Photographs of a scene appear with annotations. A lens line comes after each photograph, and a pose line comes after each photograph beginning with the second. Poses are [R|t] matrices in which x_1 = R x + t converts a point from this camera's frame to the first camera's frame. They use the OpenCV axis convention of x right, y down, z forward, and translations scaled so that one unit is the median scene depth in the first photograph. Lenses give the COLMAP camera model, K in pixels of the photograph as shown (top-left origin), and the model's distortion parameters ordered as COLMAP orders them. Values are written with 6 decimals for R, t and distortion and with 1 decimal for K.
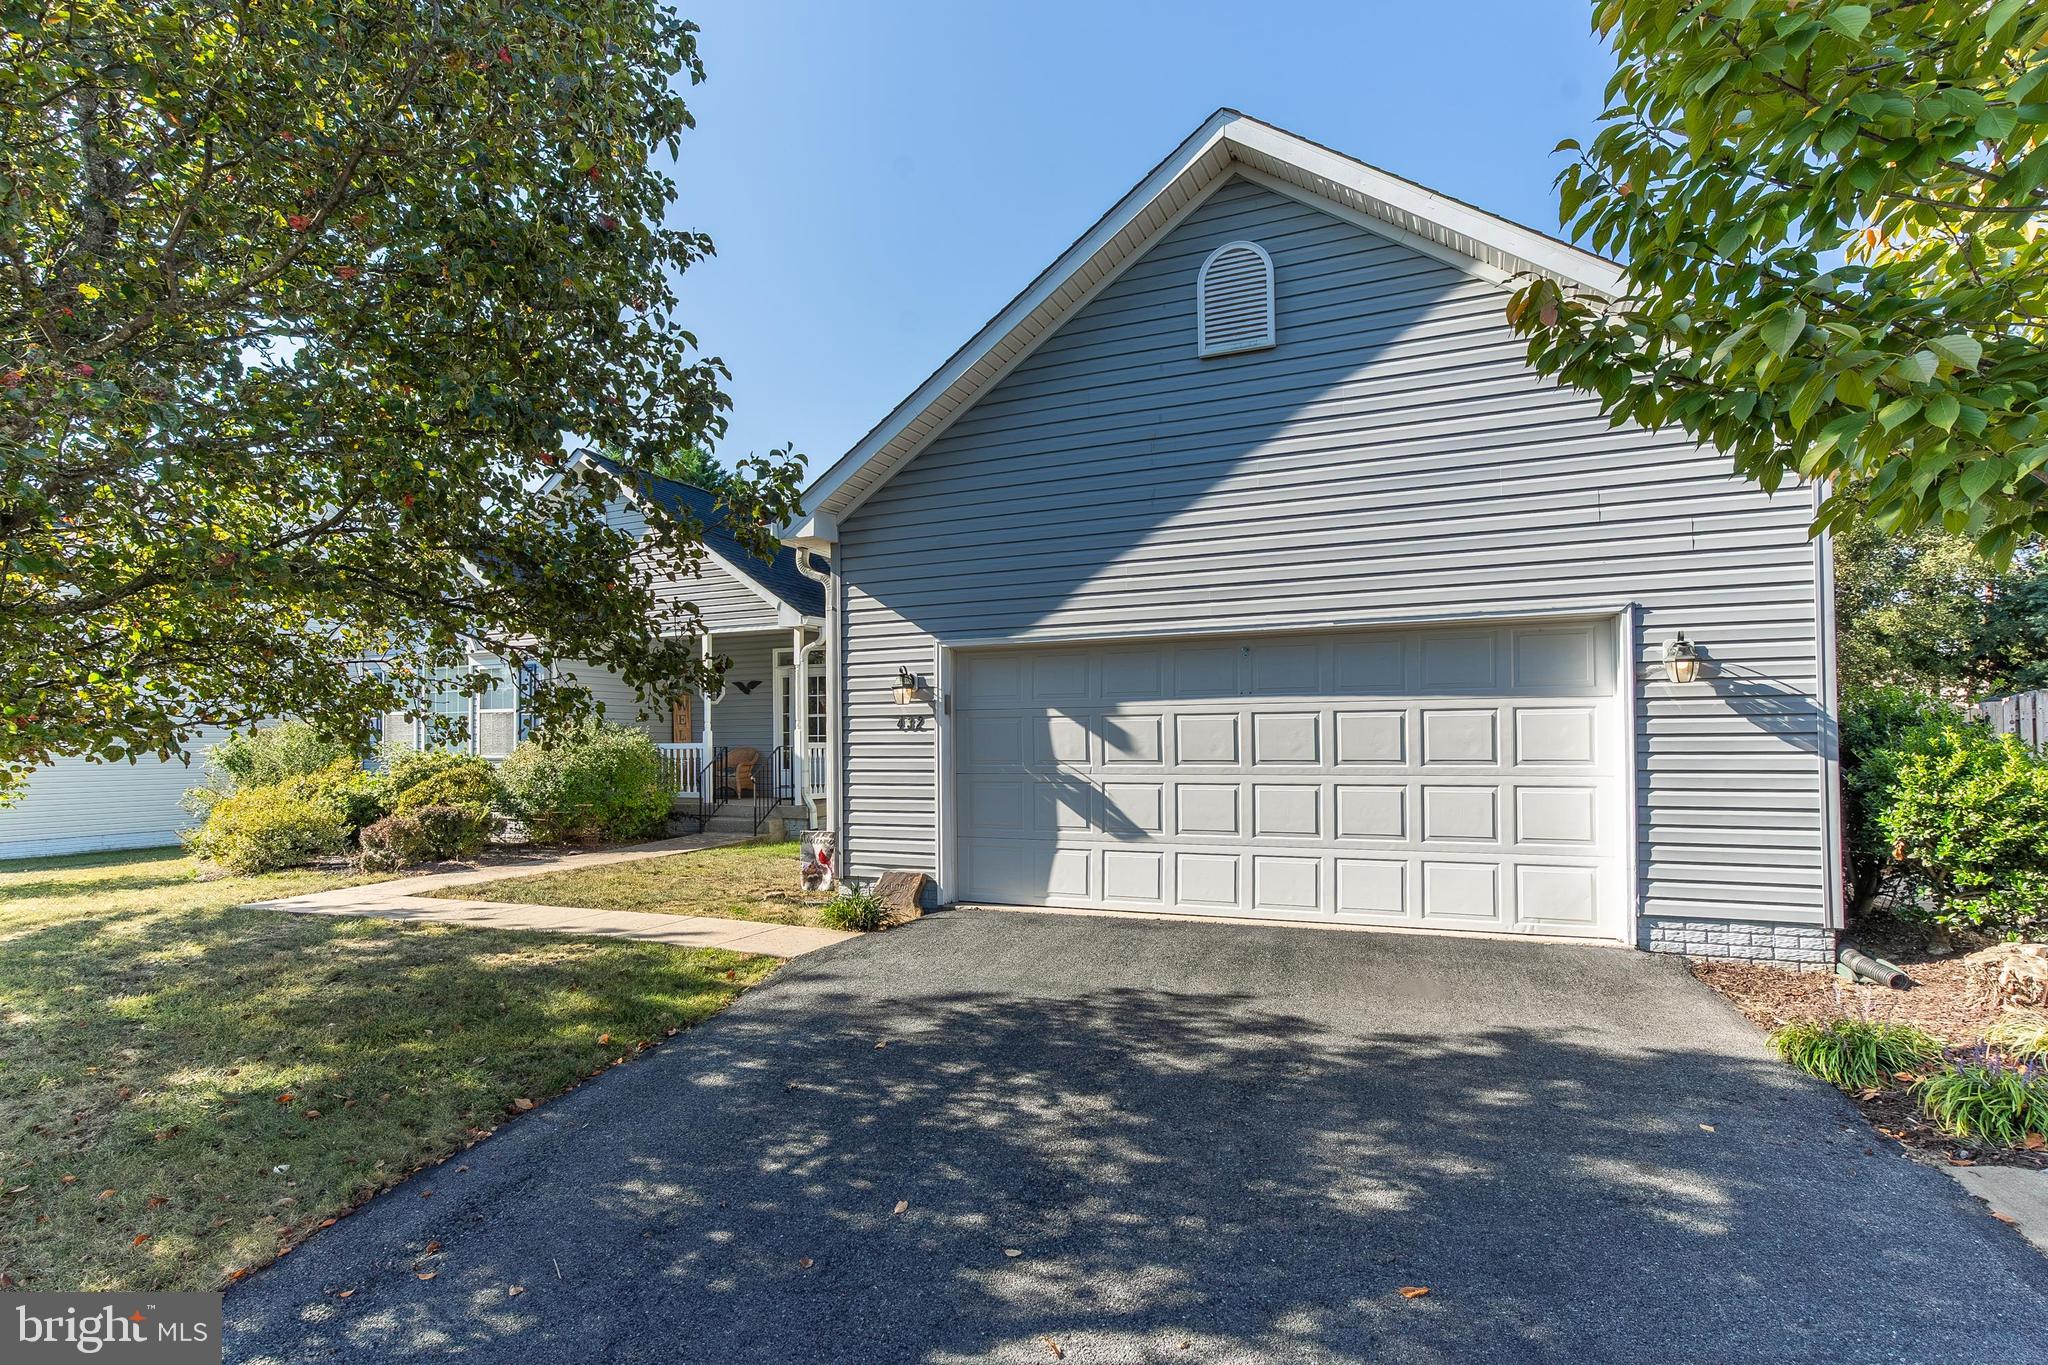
lens RADIAL K [[1002.6, 0, 967.0], [0, 1002.6, 736.8], [0, 0, 1]] dist [-0.004513, 0.001955]
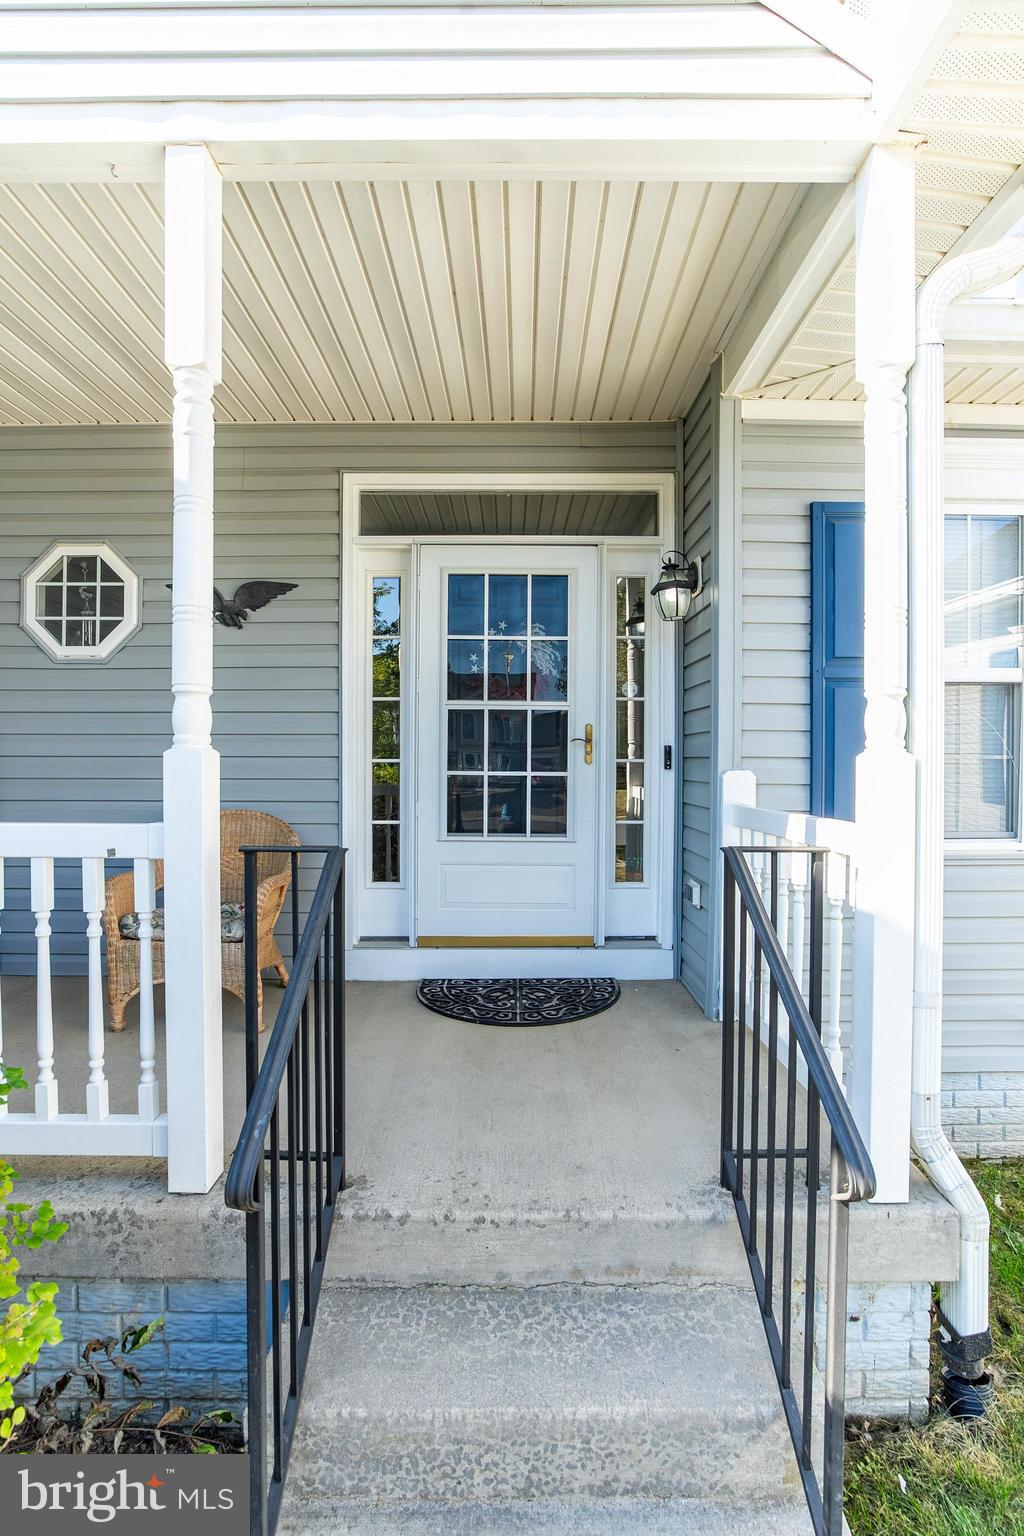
lens RADIAL K [[702.9, 0, 510.4], [0, 702.9, 769.2], [0, 0, 1]] dist [-0.032176, 0.011660]
pose [[0.900521, 0.008660, 0.434726, -0.303821], [-0.013907, 0.999864, 0.008891, -0.004961], [-0.434589, -0.014053, 0.900519, 1.013818]]
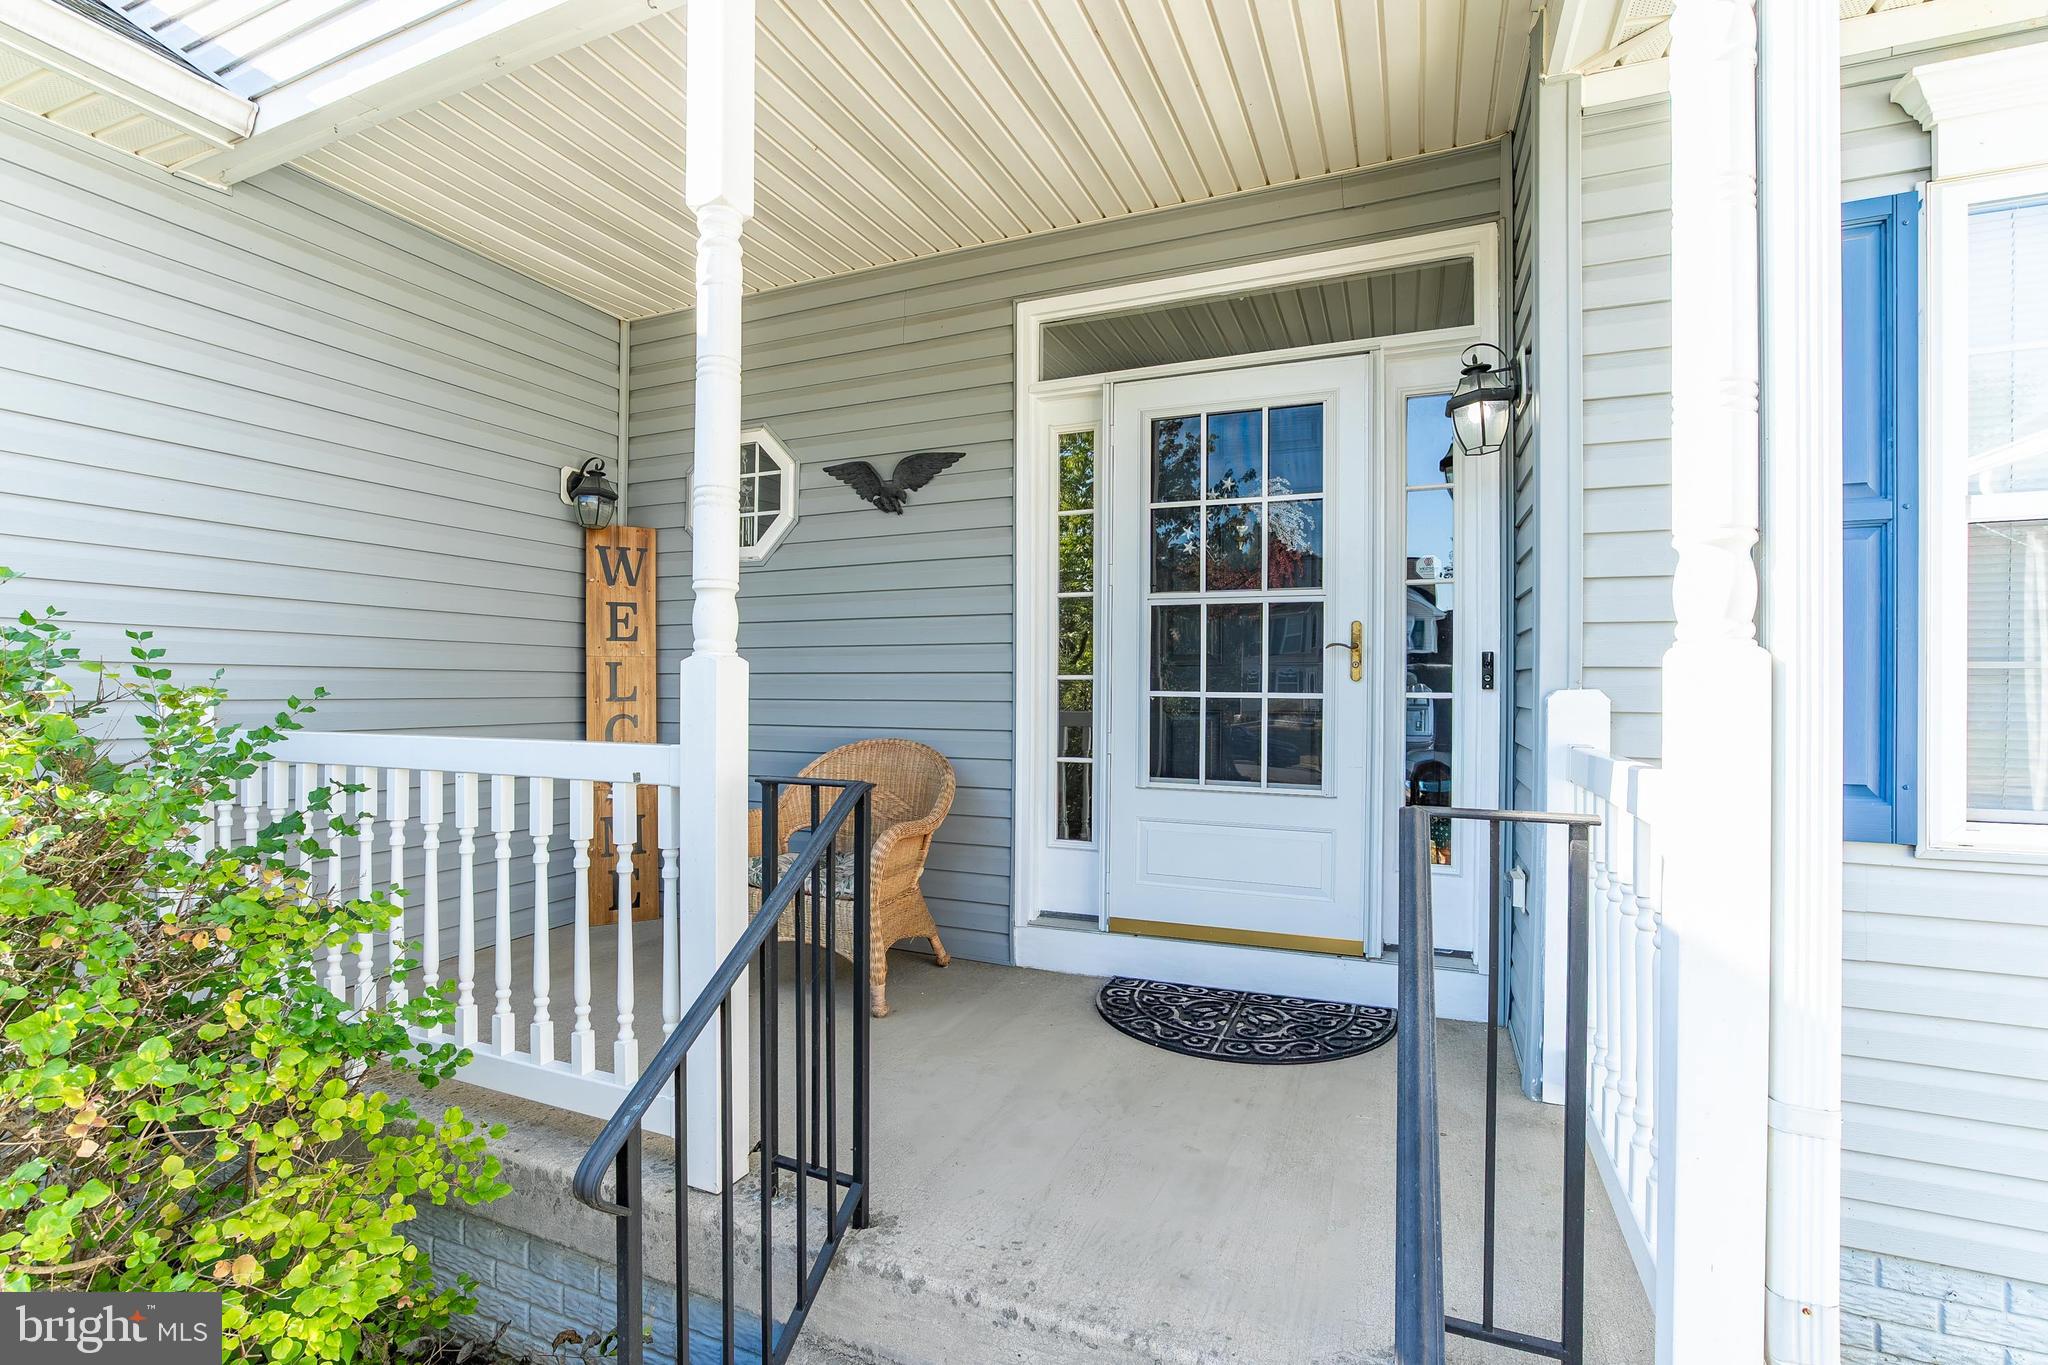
lens RADIAL K [[937.2, 0, 1007.8], [0, 937.2, 686.3], [0, 0, 1]] dist [-0.032176, 0.011660]
pose [[0.999070, 0.014092, 0.040757, -0.259712], [-0.014253, 0.999892, 0.003655, -0.003378], [-0.040701, -0.004232, 0.999162, 1.009553]]
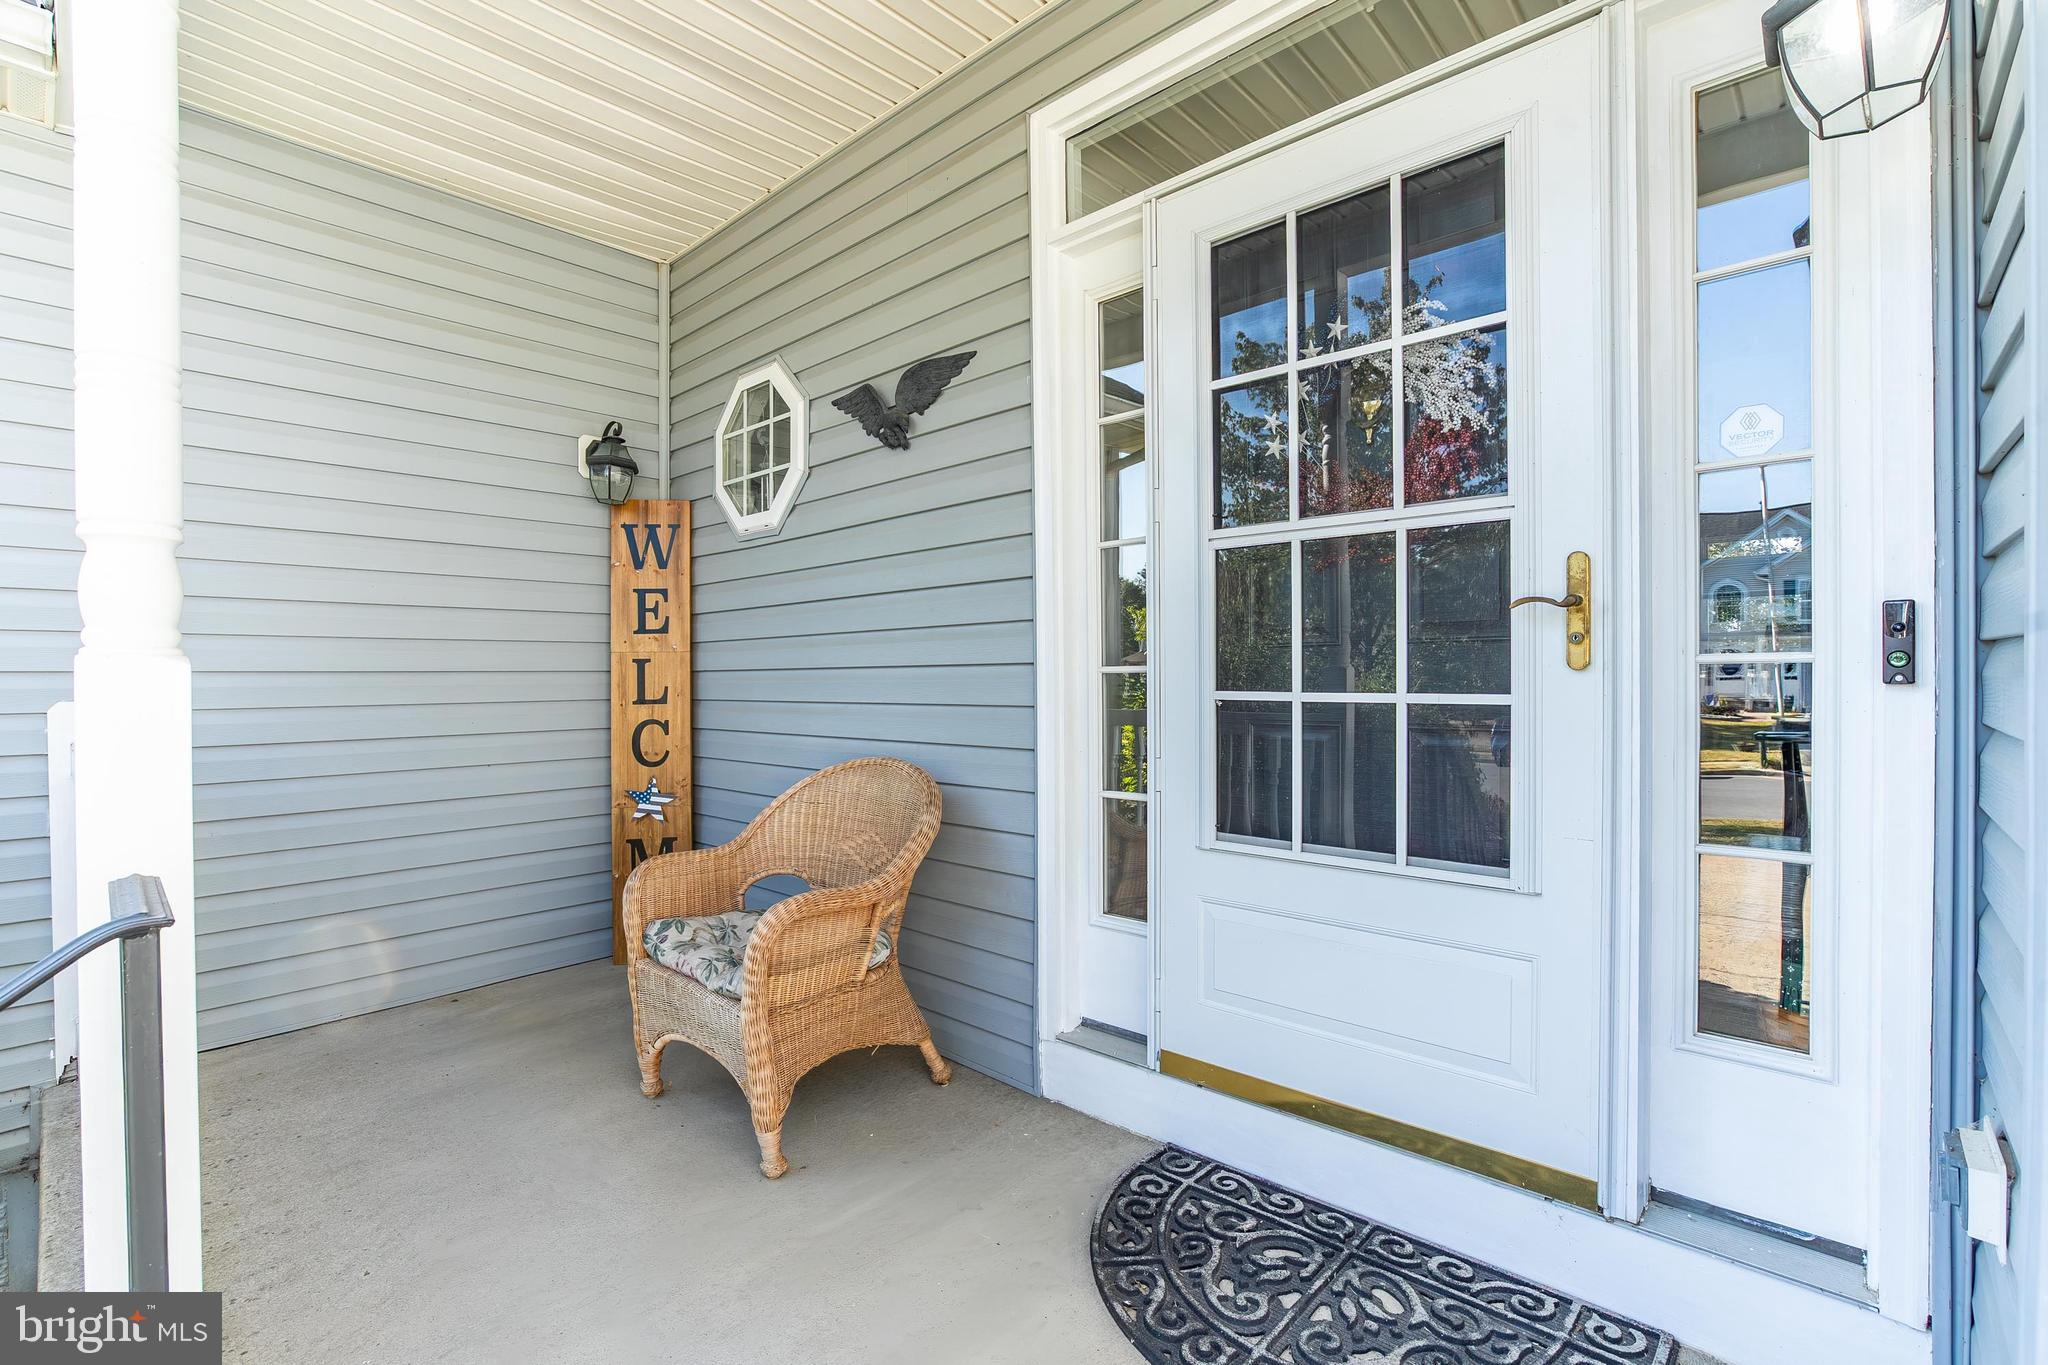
lens RADIAL K [[937.2, 0, 998.8], [0, 937.2, 681.1], [0, 0, 1]] dist [-0.032176, 0.011660]
pose [[0.953556, 0.001624, -0.301211, -0.199189], [0.002791, 0.999895, 0.014227, -0.005488], [0.301203, -0.014406, 0.953451, 1.102868]]
